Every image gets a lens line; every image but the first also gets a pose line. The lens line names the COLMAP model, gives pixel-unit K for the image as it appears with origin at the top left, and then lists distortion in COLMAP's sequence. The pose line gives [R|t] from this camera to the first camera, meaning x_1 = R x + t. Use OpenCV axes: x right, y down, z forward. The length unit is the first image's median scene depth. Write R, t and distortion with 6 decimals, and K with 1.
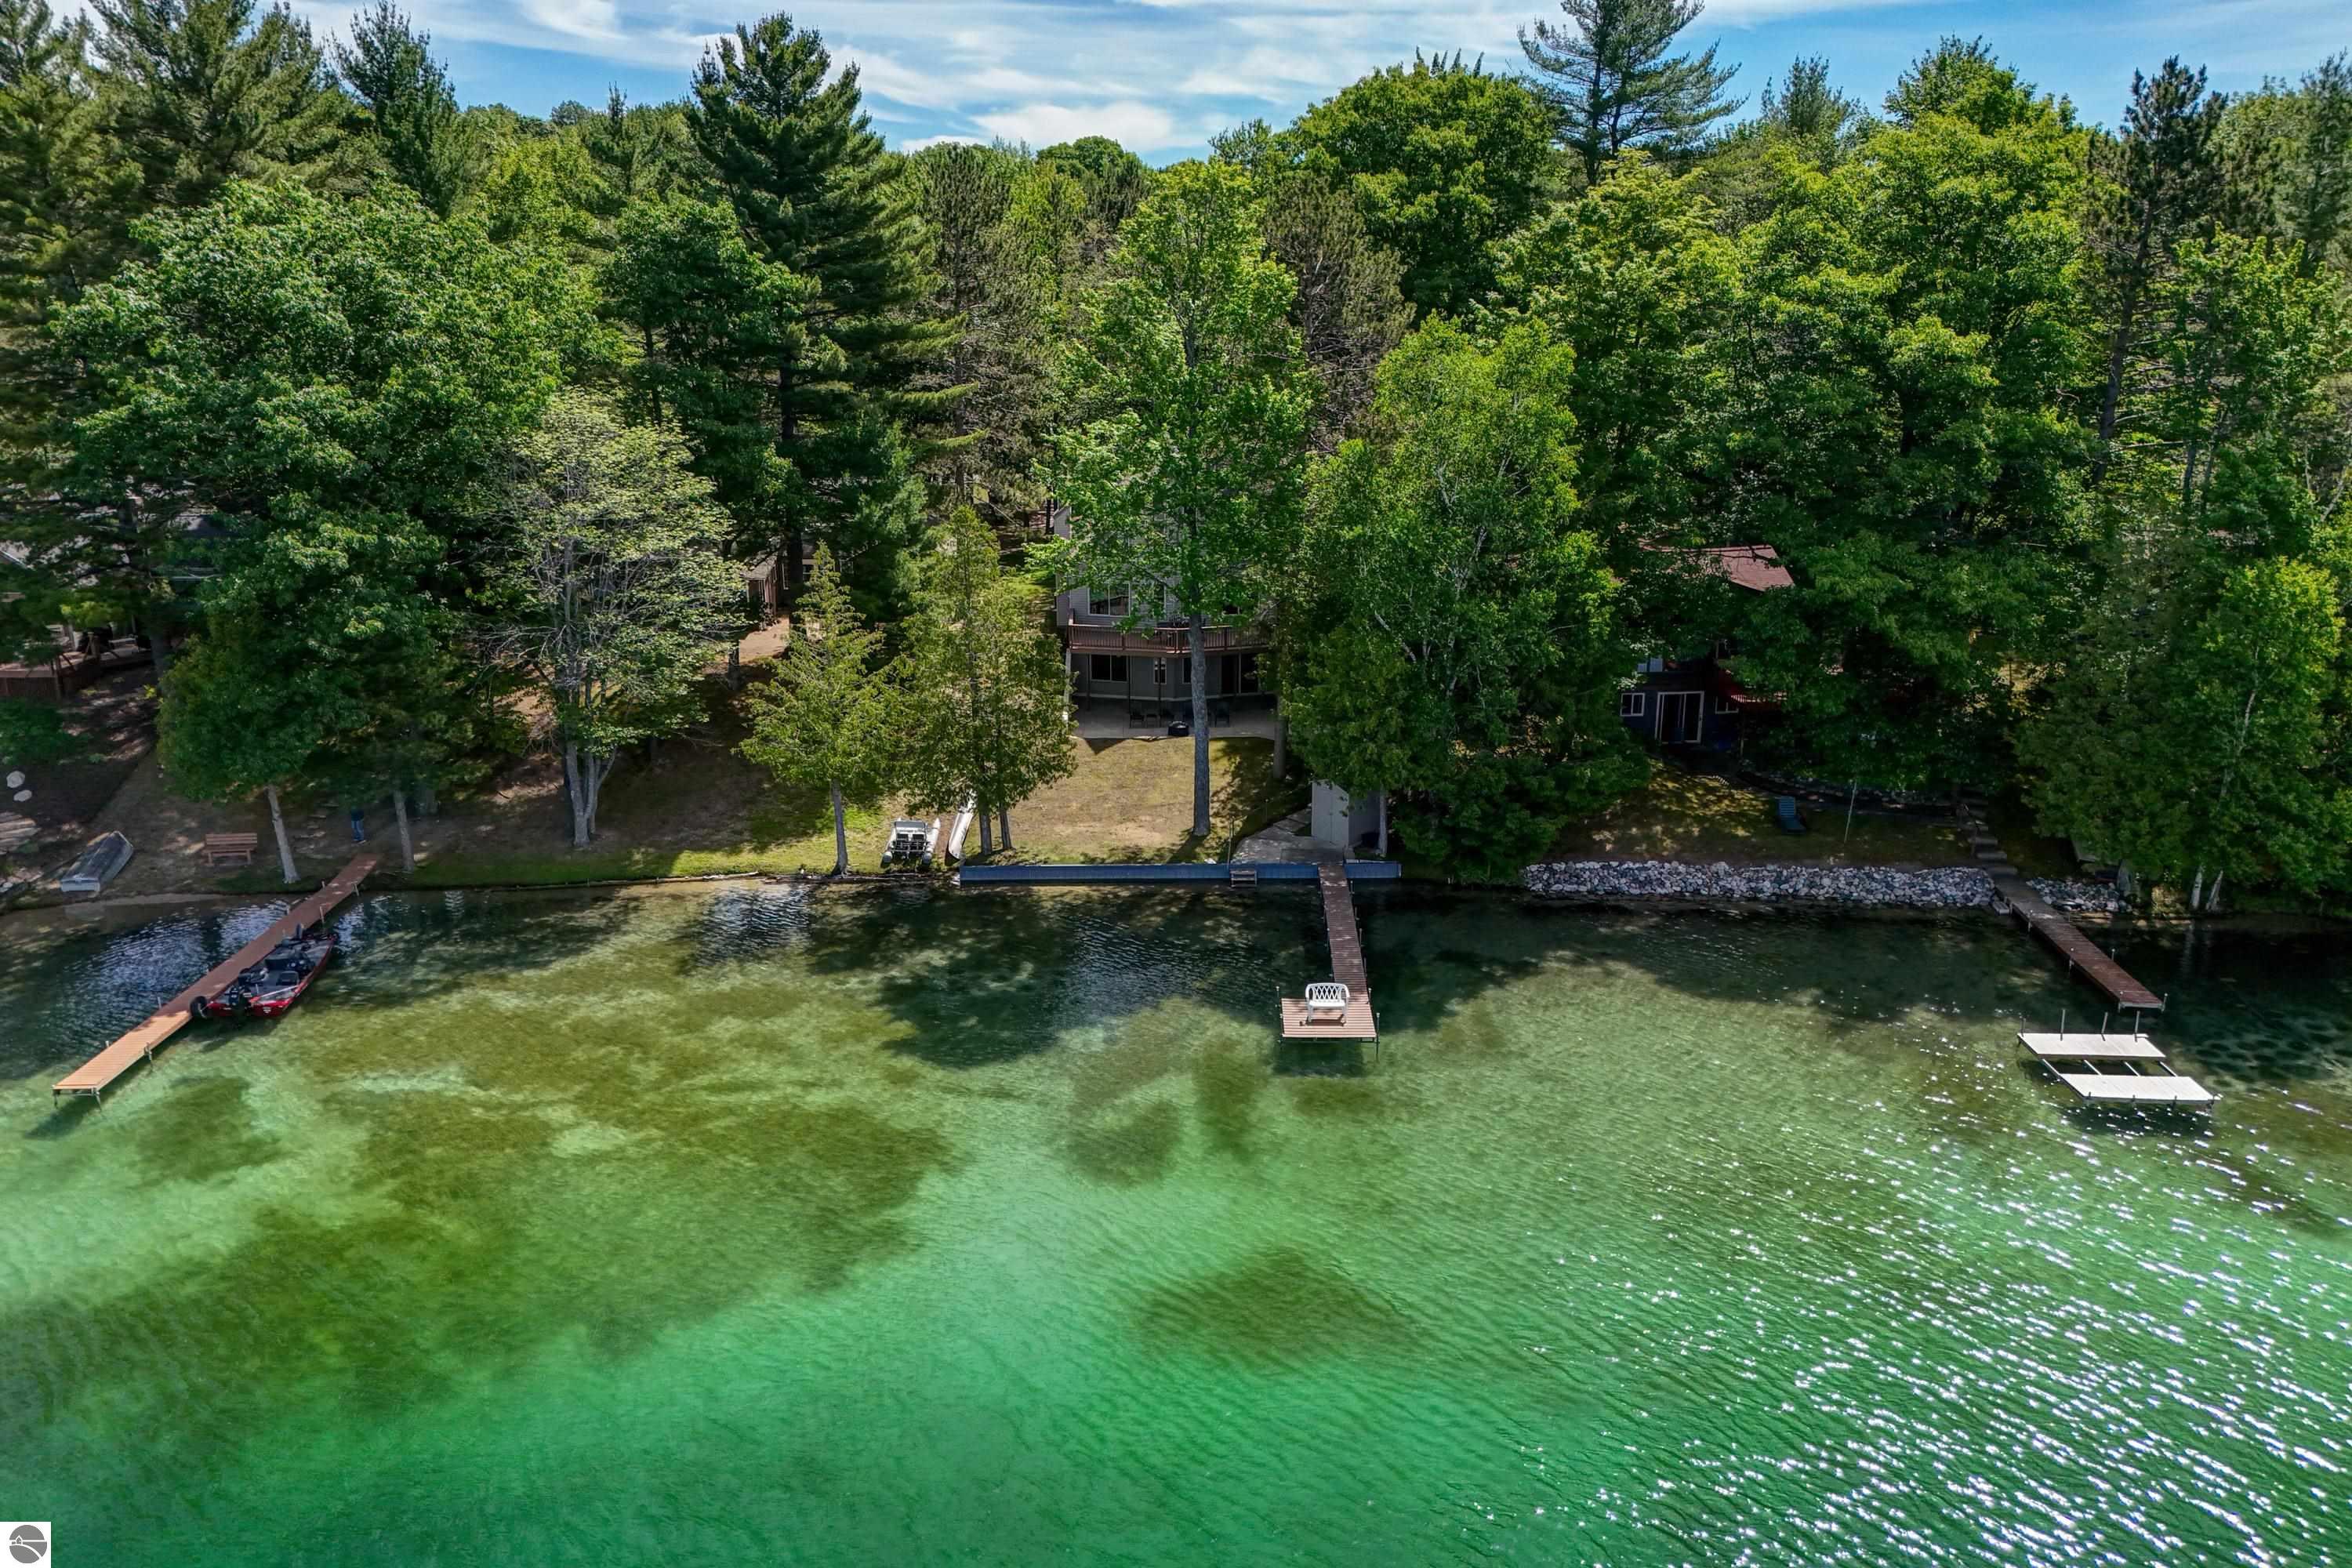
lens RADIAL K [[1704.7, 0, 1176.0], [0, 1704.7, 784.0], [0, 0, 1]] dist [0.085834, -0.085350]
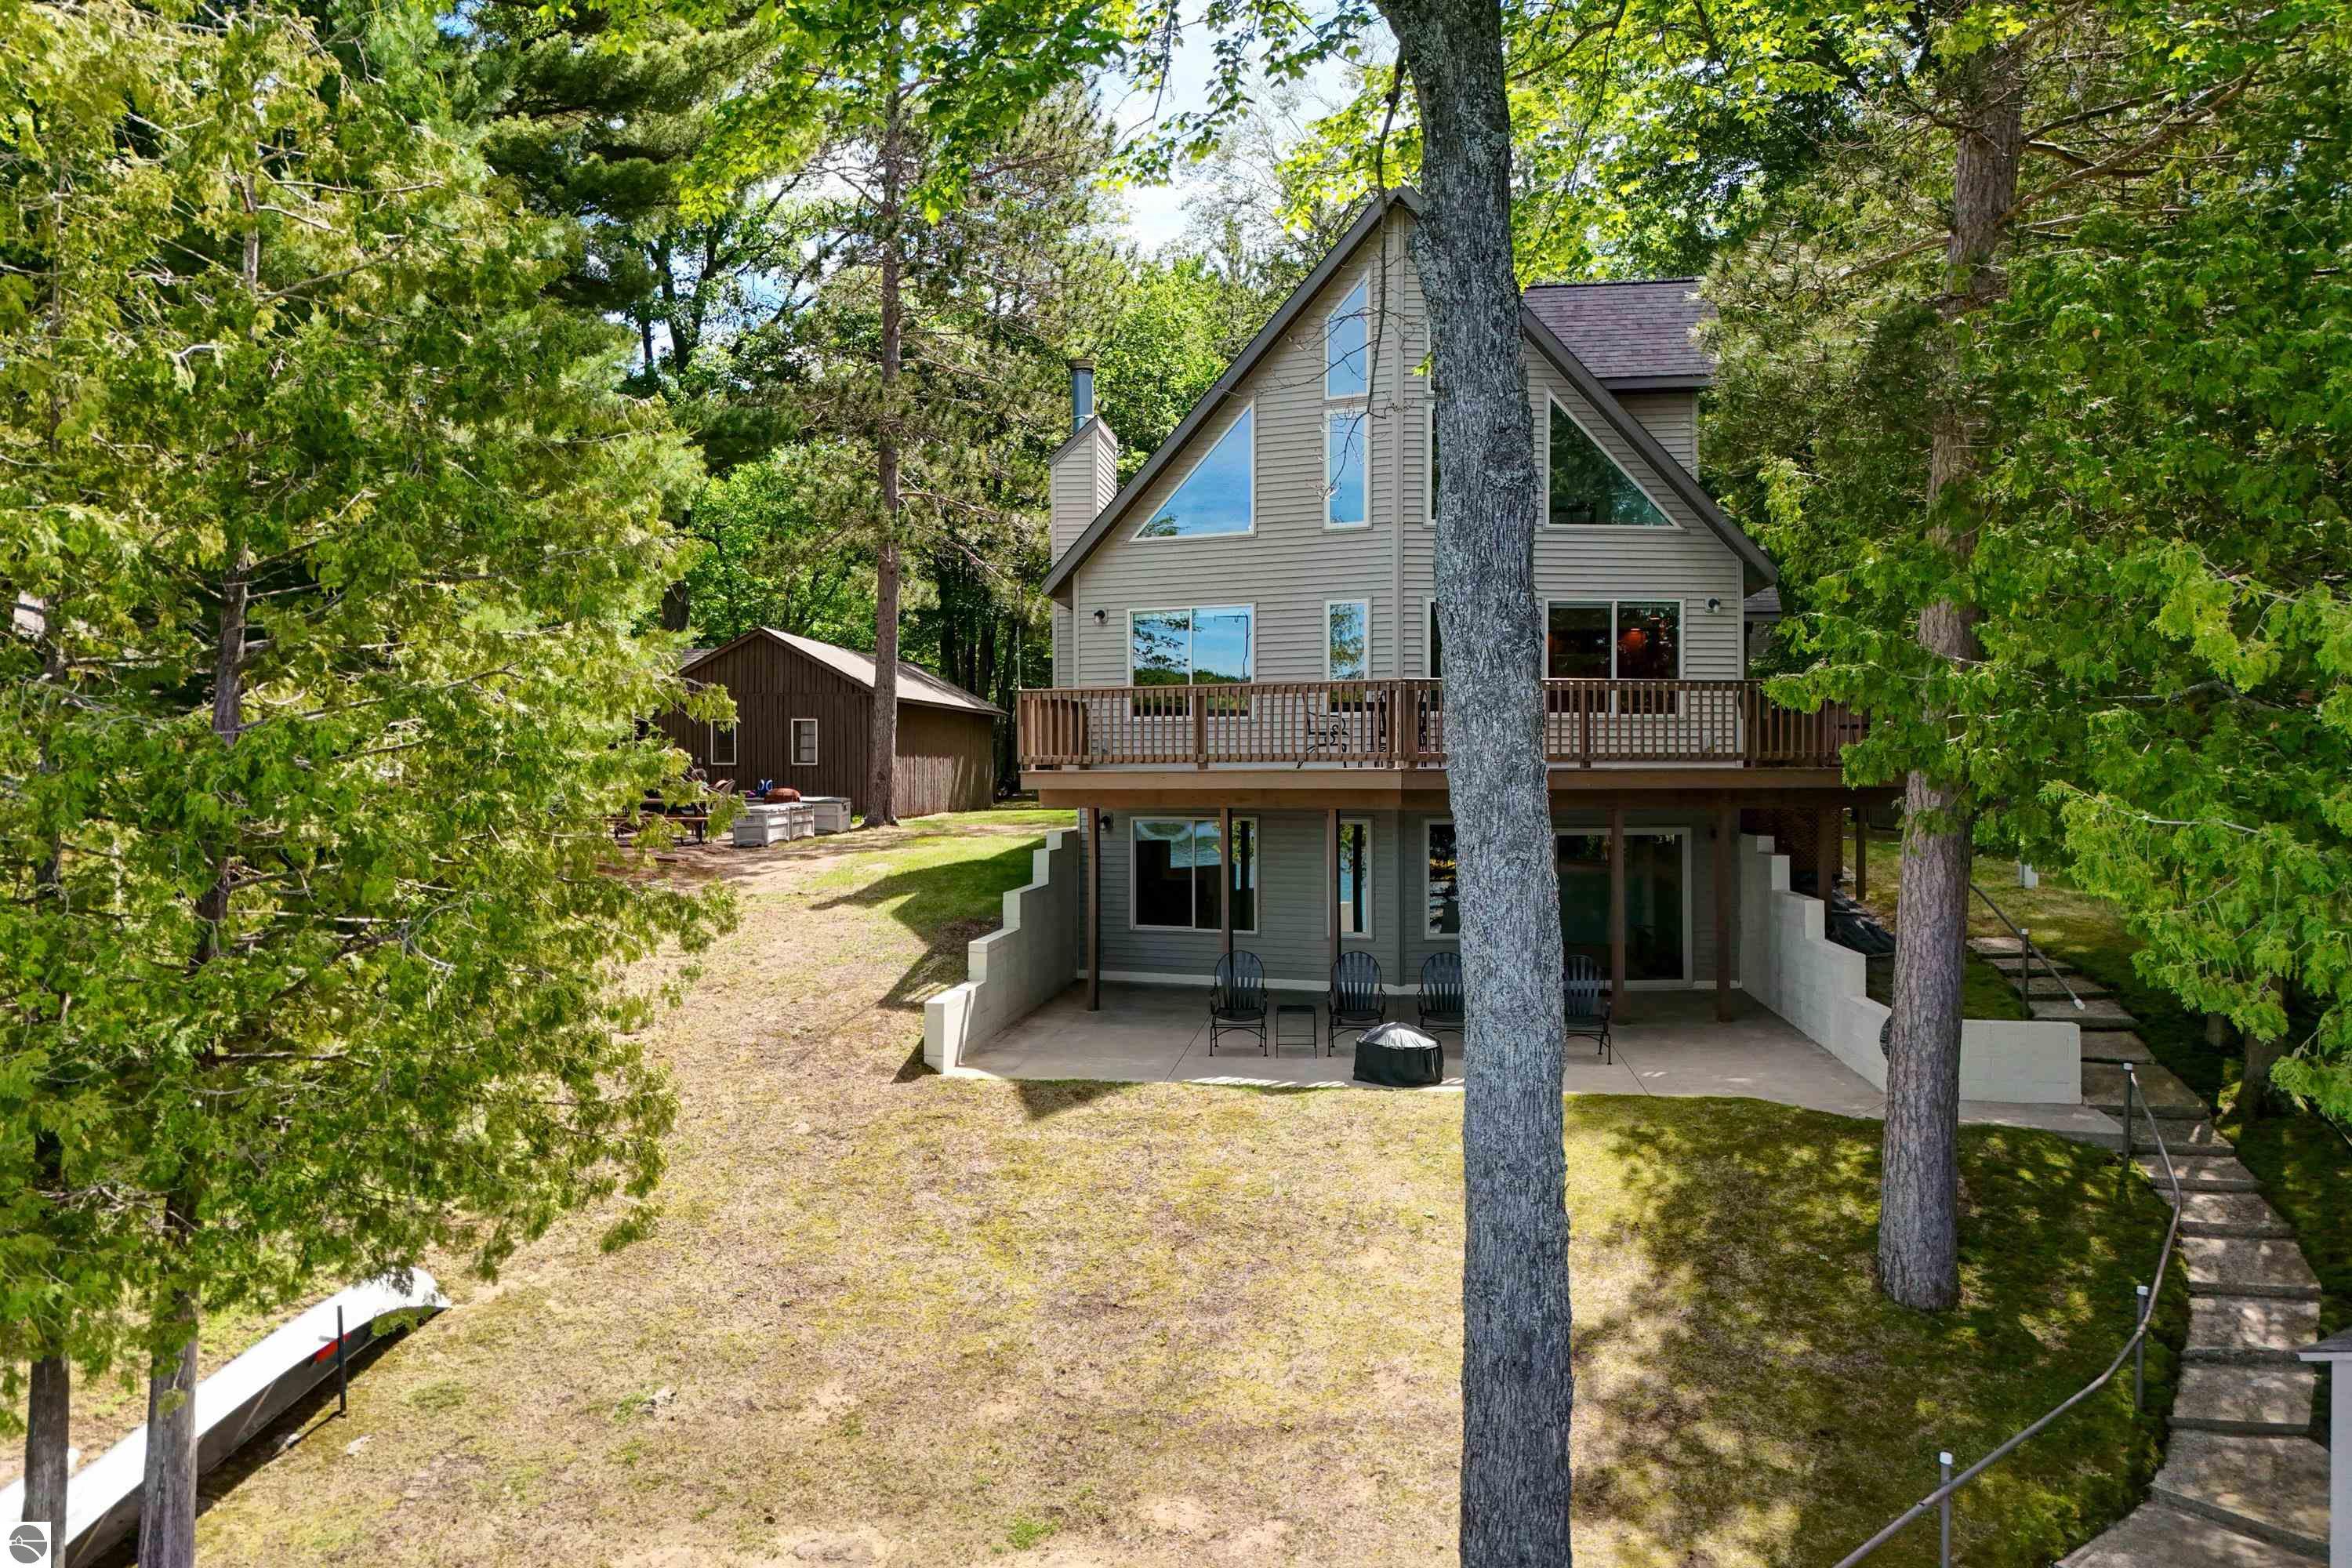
lens RADIAL K [[1723.4, 0, 1163.6], [0, 1723.4, 783.6], [0, 0, 1]] dist [0.074438, -0.066451]
pose [[0.986535, 0.000277, -0.163549, 0.010261], [-0.043098, 0.965094, -0.258332, -0.005912], [0.157768, 0.261902, 0.952112, 0.886829]]
